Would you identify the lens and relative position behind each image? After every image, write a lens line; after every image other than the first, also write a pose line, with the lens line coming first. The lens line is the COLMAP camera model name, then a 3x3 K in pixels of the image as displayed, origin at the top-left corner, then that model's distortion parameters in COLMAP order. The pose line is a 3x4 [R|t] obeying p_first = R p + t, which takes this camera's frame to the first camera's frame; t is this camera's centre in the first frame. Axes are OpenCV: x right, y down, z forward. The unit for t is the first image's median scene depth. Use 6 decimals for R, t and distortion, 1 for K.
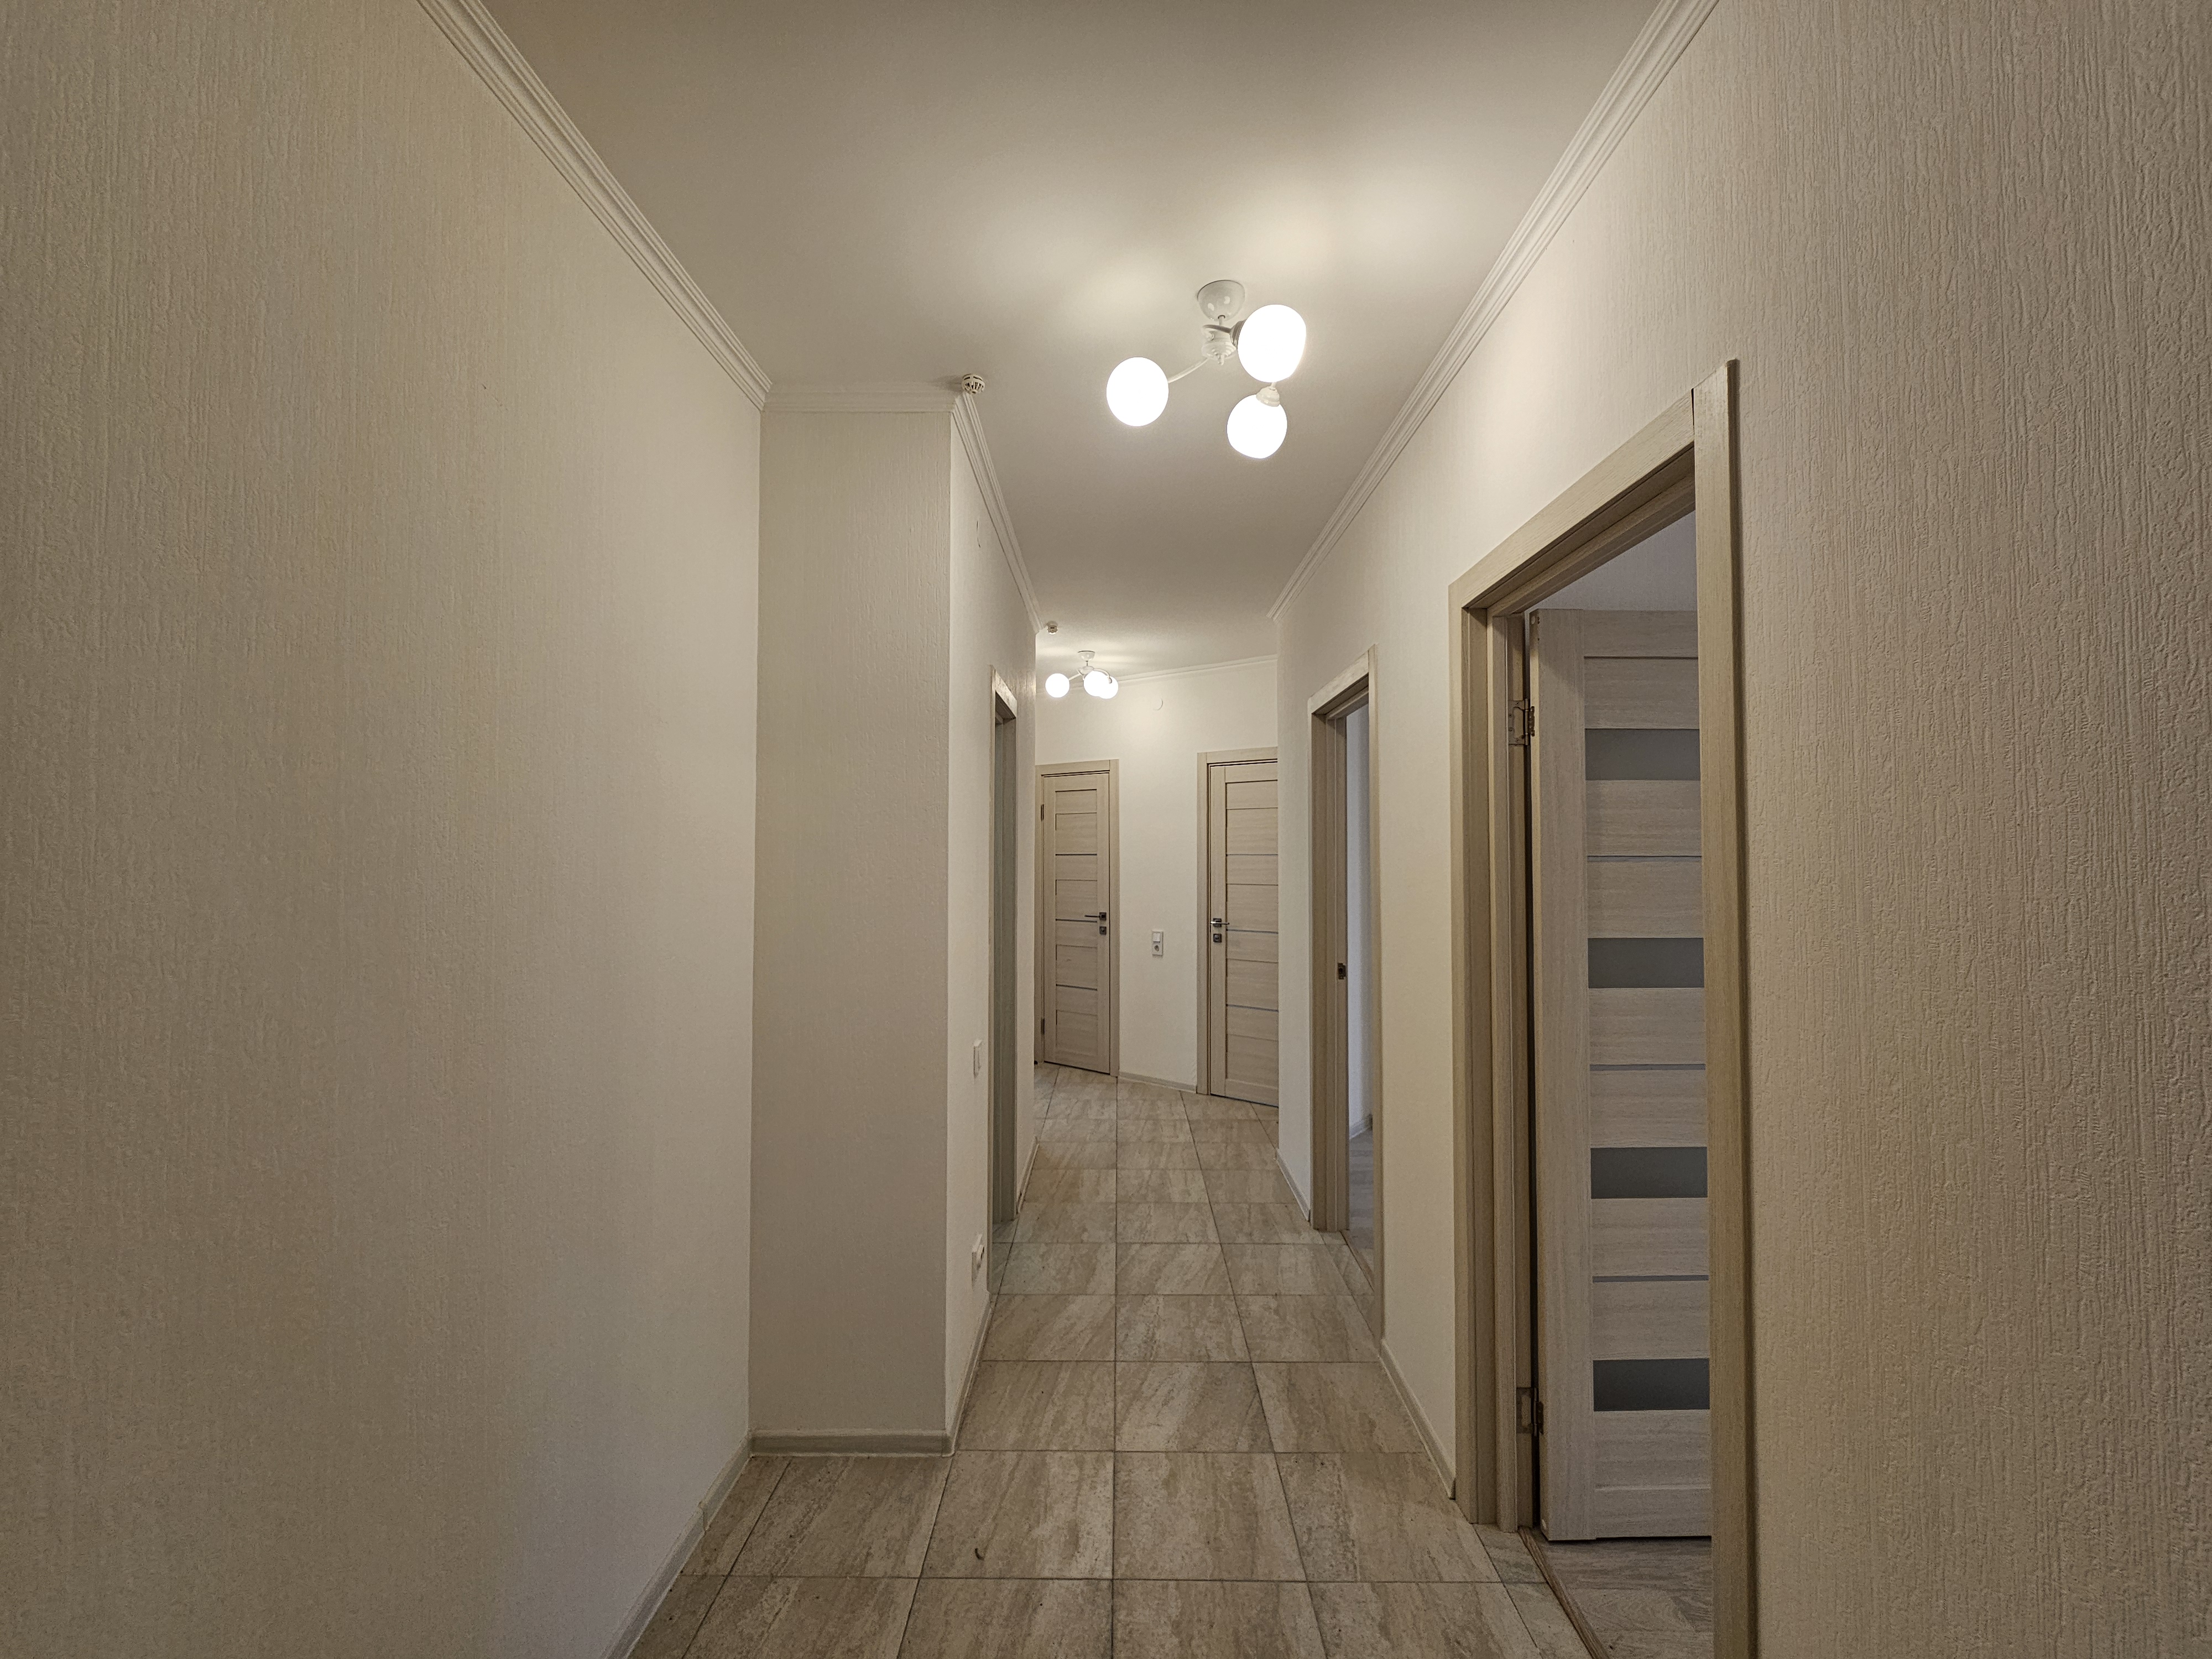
lens RADIAL K [[918.6, 0, 1106.0], [0, 918.6, 829.5], [0, 0, 1]] dist [0.001915, 0.000147]
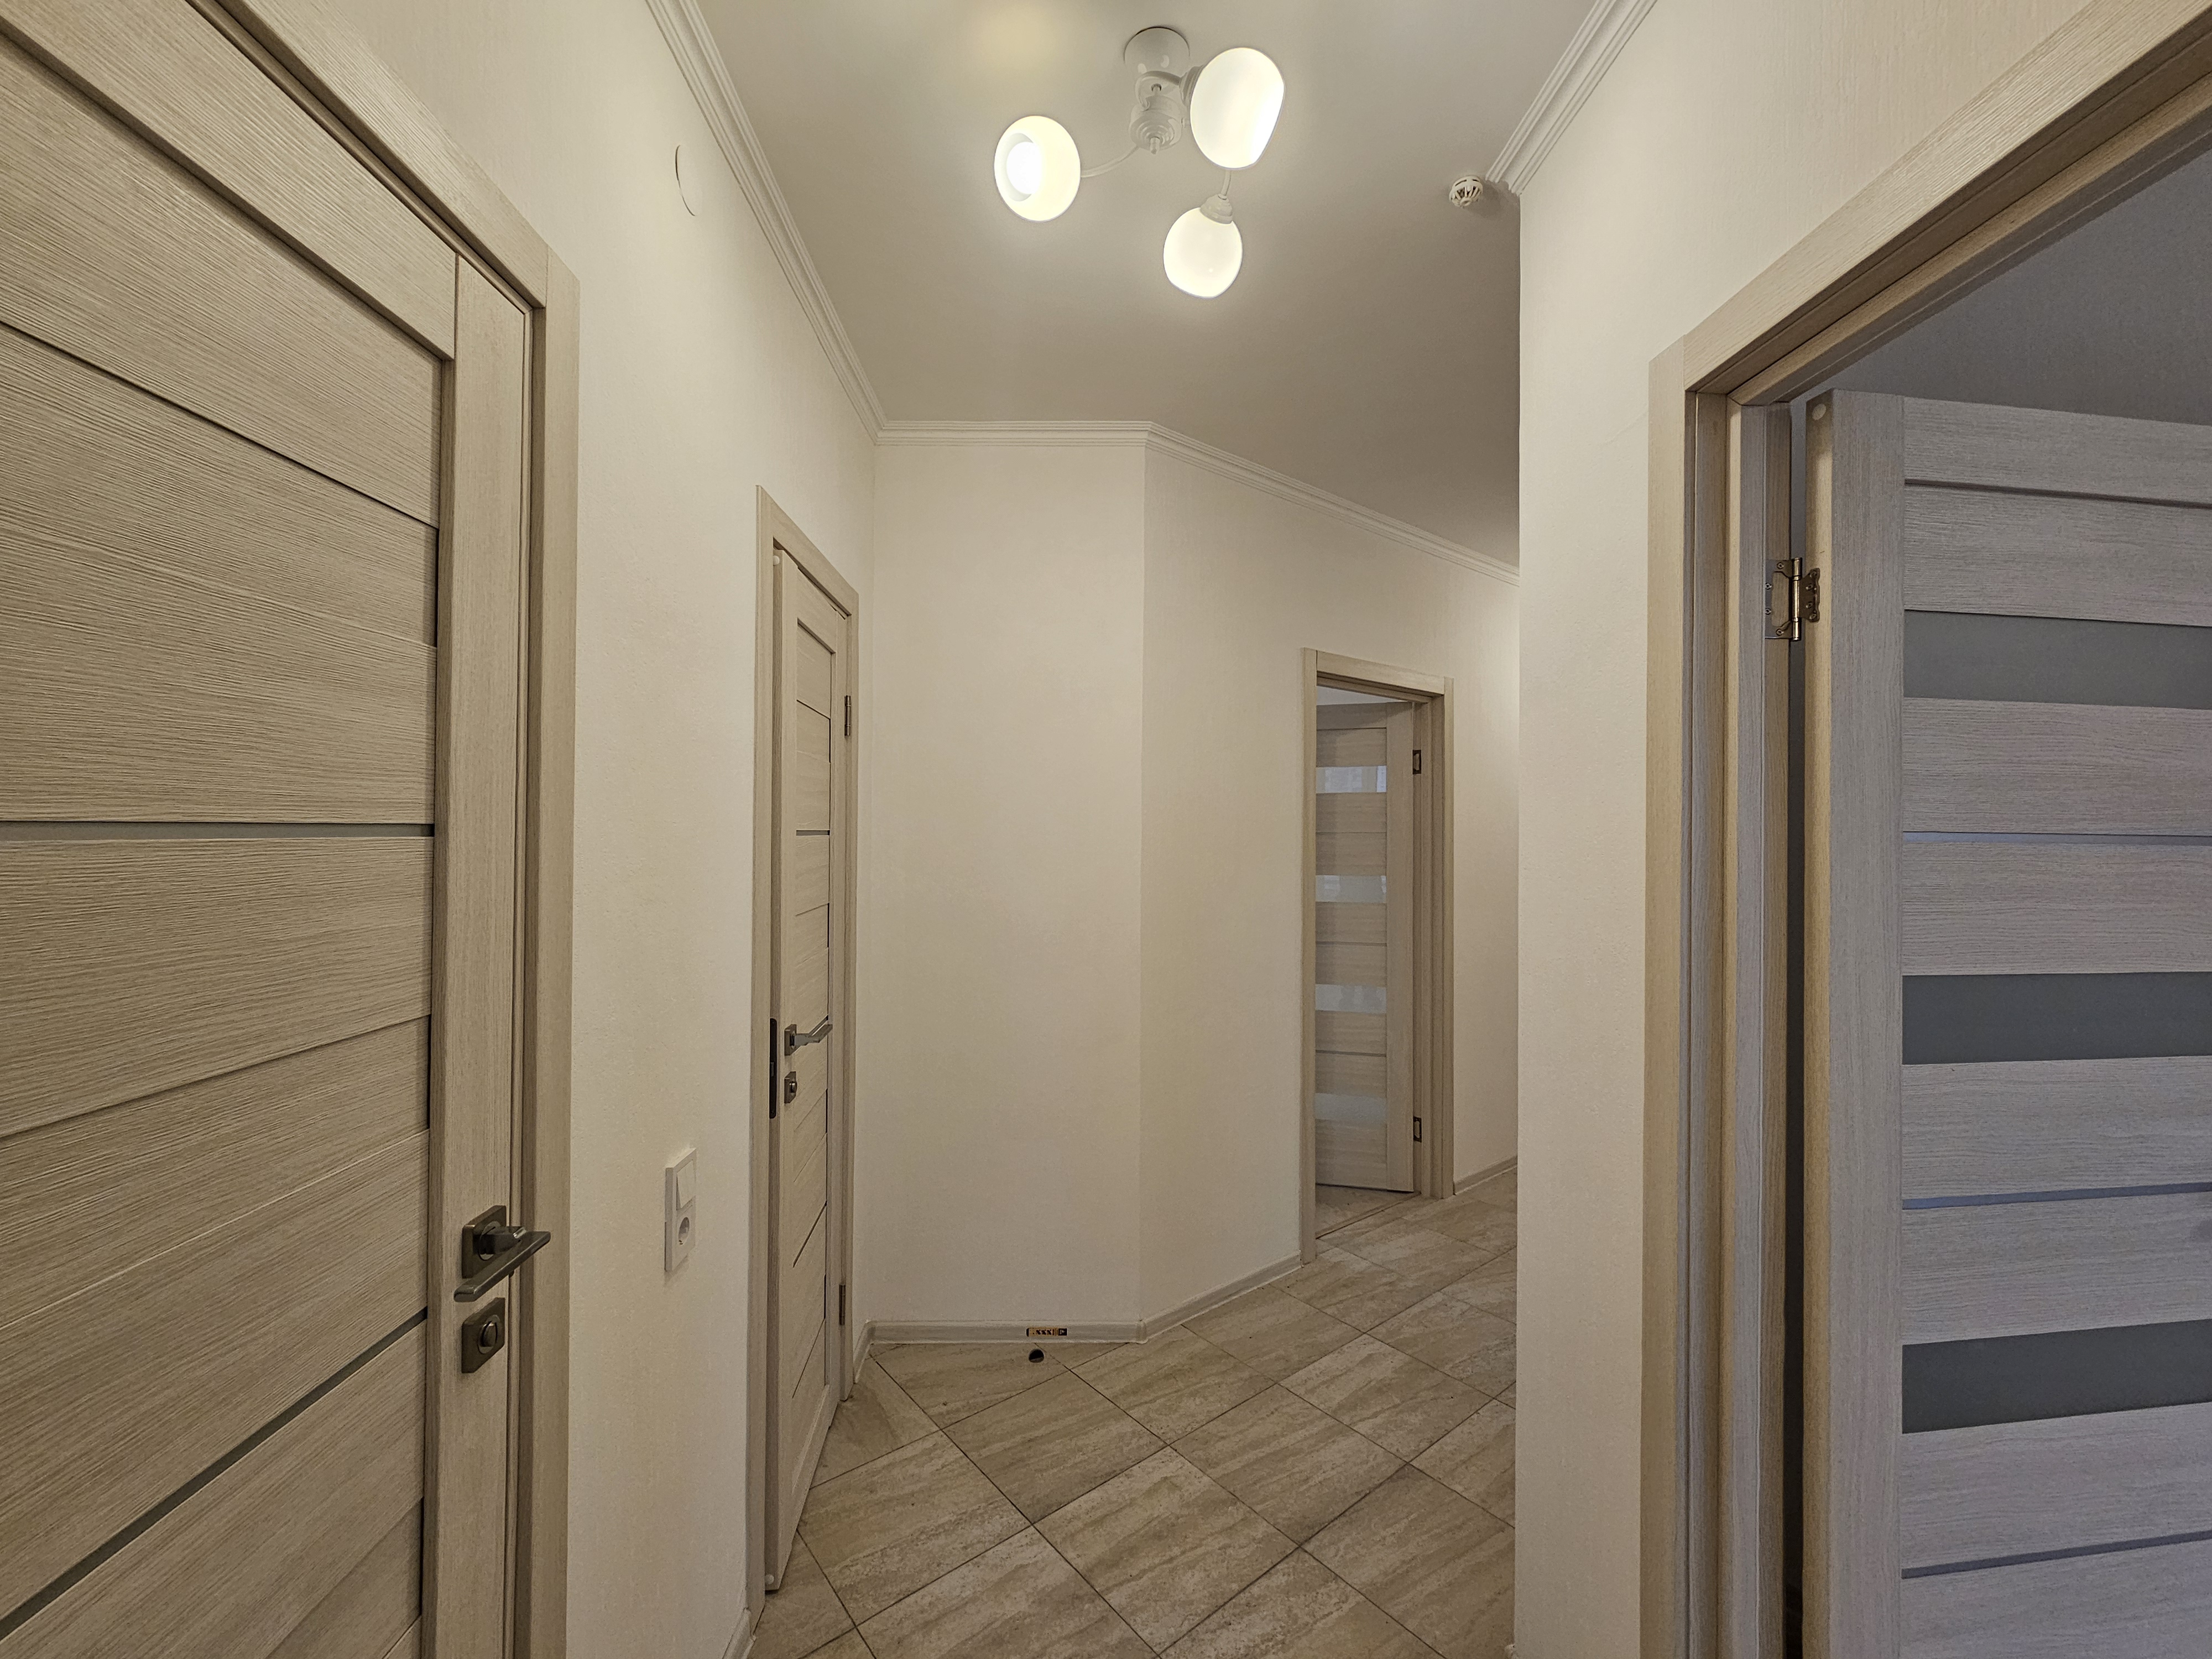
lens RADIAL K [[918.6, 0, 1106.0], [0, 918.6, 829.5], [0, 0, 1]] dist [0.001915, 0.000147]
pose [[-0.650951, 0.005469, 0.759100, -0.395958], [-0.022525, 0.999395, -0.026516, 0.066590], [-0.758785, -0.034360, -0.650434, 2.207740]]
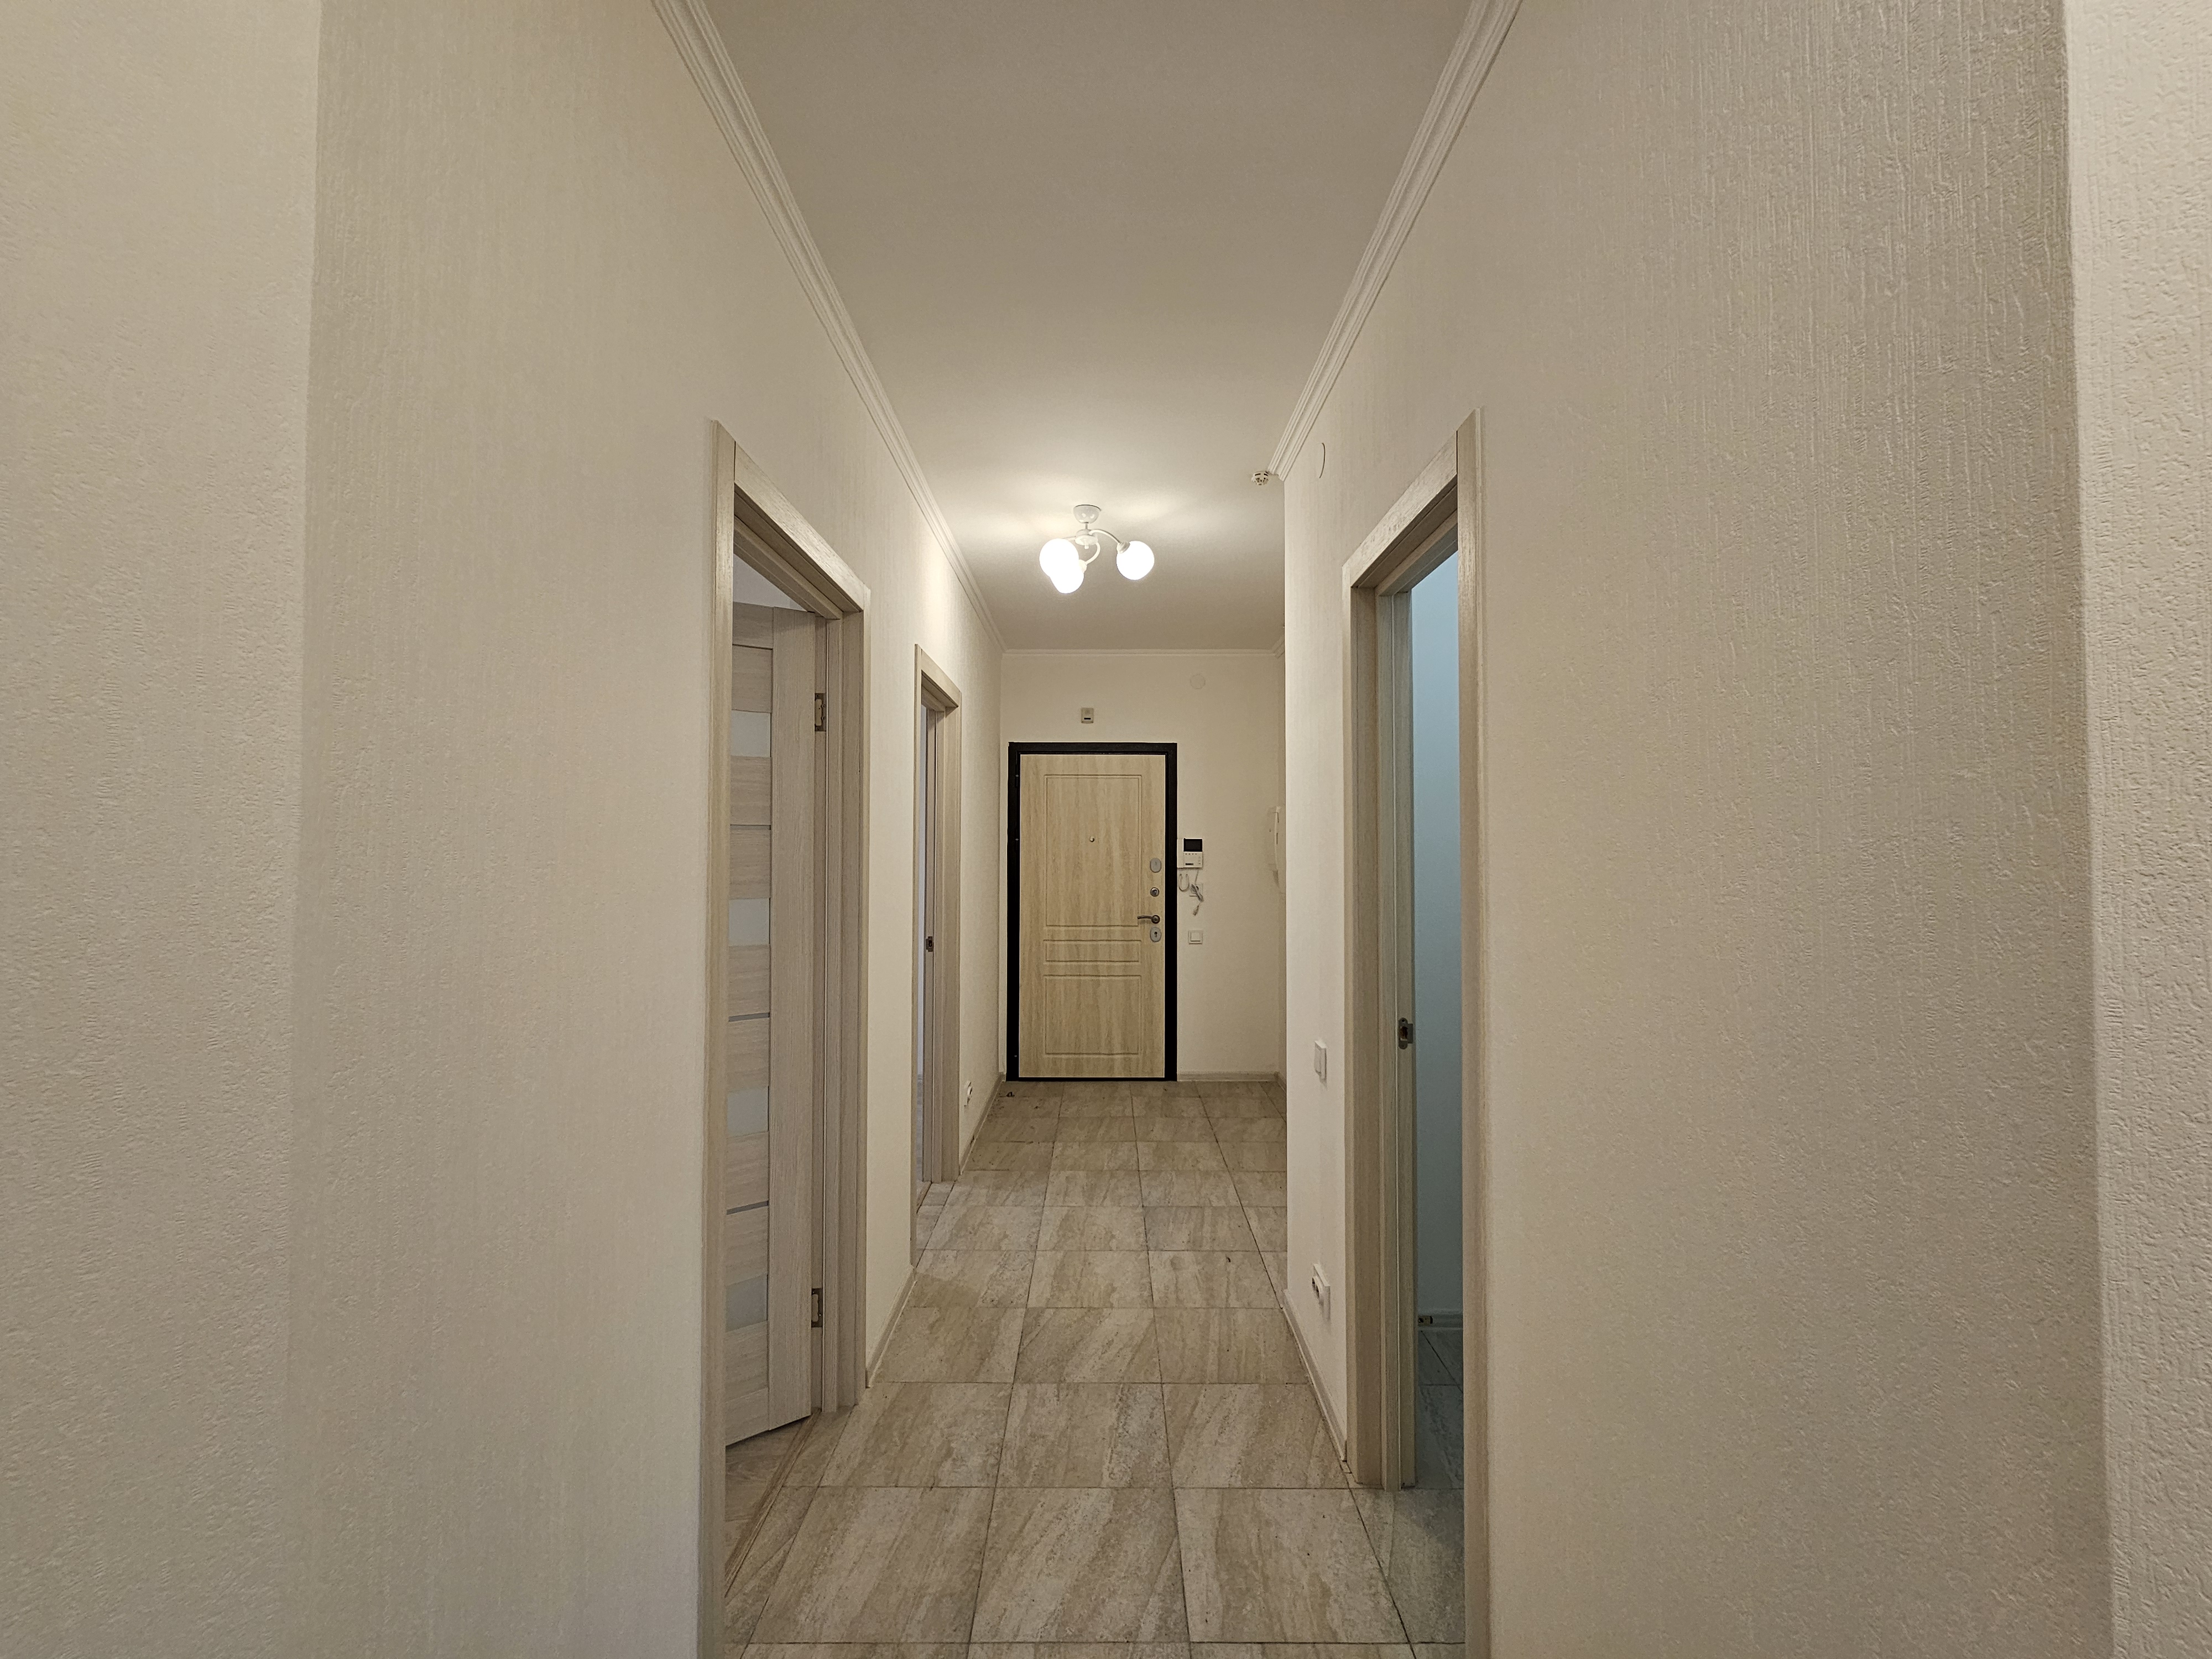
lens RADIAL K [[918.6, 0, 1106.0], [0, 918.6, 829.5], [0, 0, 1]] dist [0.001915, 0.000147]
pose [[-0.999856, -0.001449, -0.016914, 0.077172], [-0.000695, 0.999012, -0.044446, 0.064702], [0.016962, -0.044427, -0.998869, 1.829484]]
